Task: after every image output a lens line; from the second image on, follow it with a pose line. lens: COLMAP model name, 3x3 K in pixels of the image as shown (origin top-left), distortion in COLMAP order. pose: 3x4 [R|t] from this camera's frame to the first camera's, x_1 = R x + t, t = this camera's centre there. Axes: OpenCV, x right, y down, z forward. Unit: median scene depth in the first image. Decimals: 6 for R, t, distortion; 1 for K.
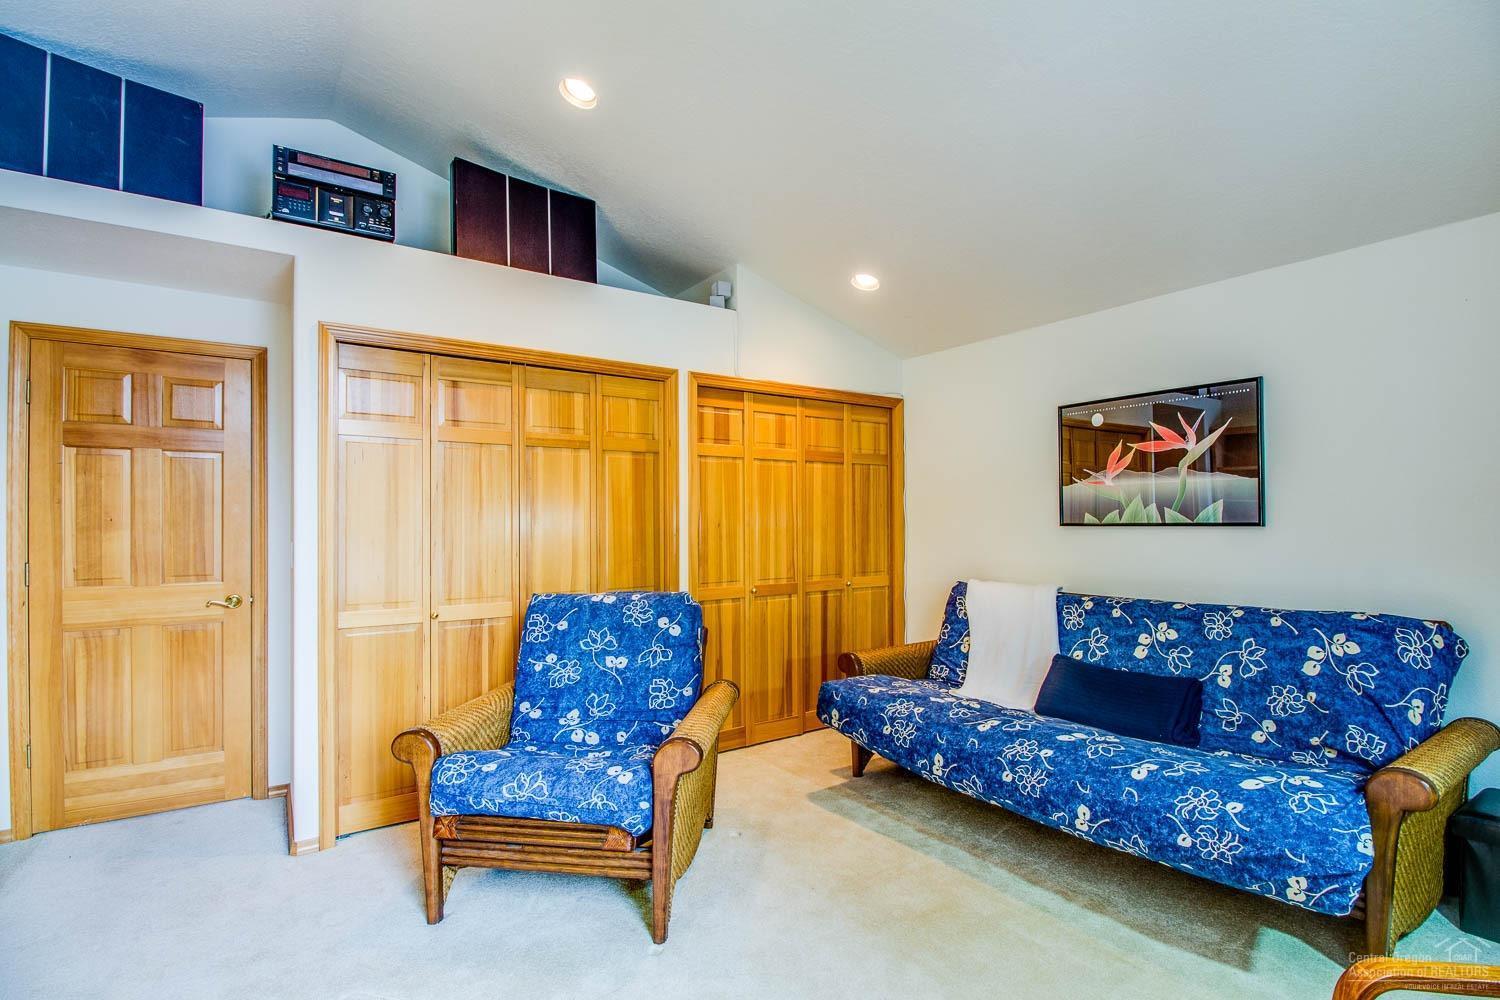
lens RADIAL K [[706.2, 0, 758.9], [0, 706.2, 522.9], [0, 0, 1]] dist [-0.004034, -0.001041]
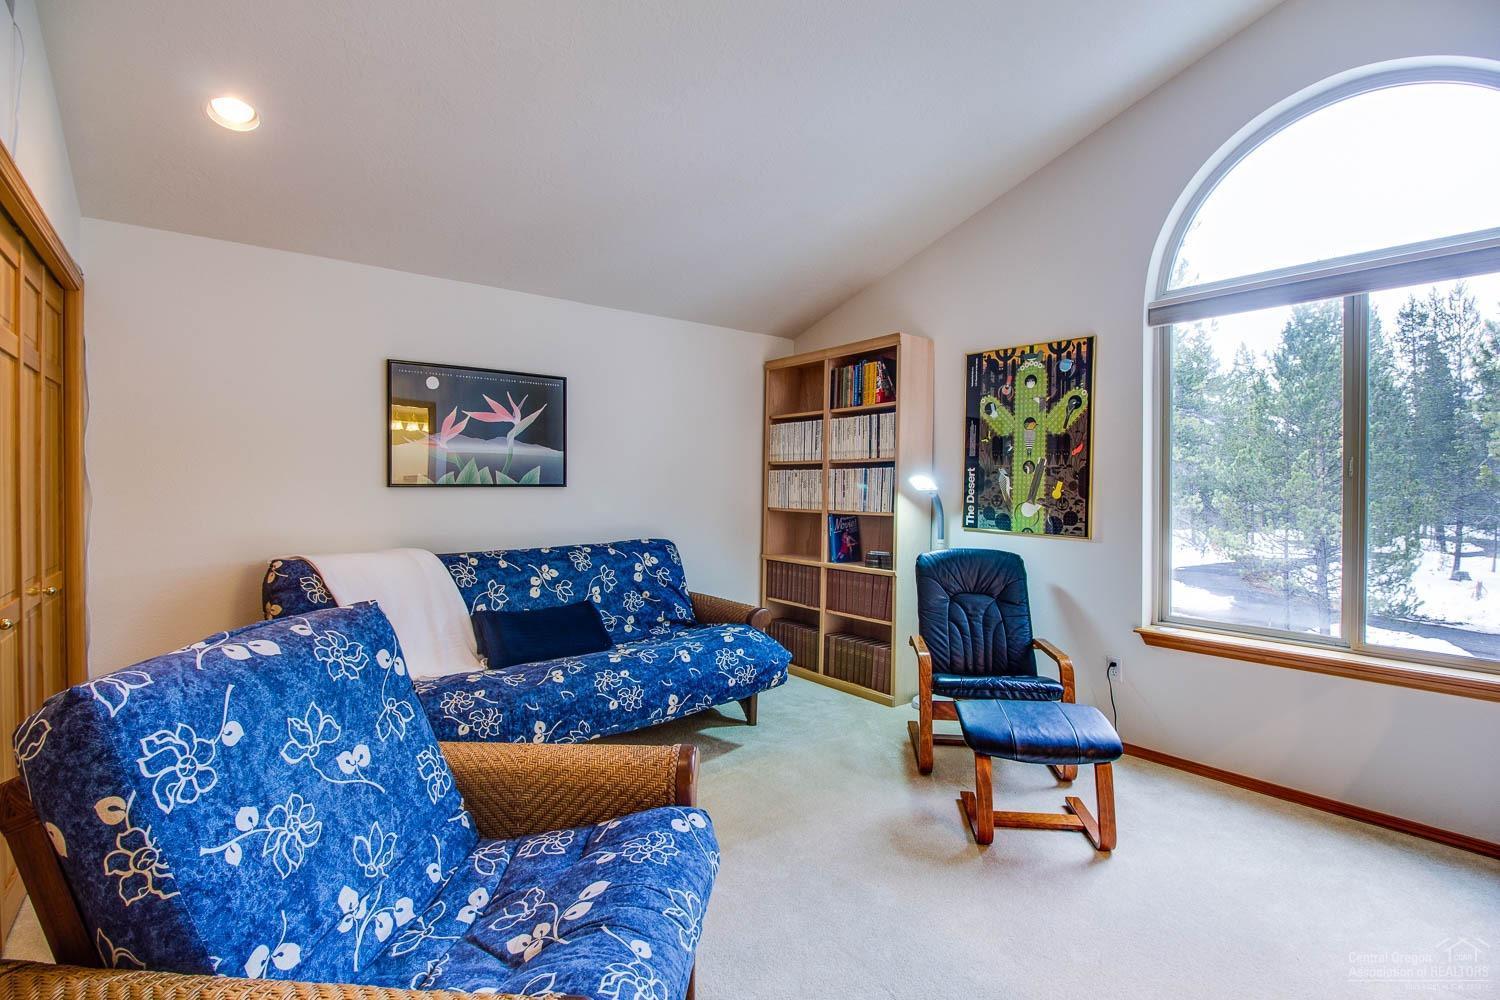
lens RADIAL K [[706.2, 0, 751.1], [0, 706.2, 492.7], [0, 0, 1]] dist [-0.004034, -0.001041]
pose [[-0.056808, -0.008048, 0.998353, -0.705581], [-0.003260, 0.999964, 0.007876, 0.004519], [-0.998380, -0.002807, -0.056832, 0.741823]]
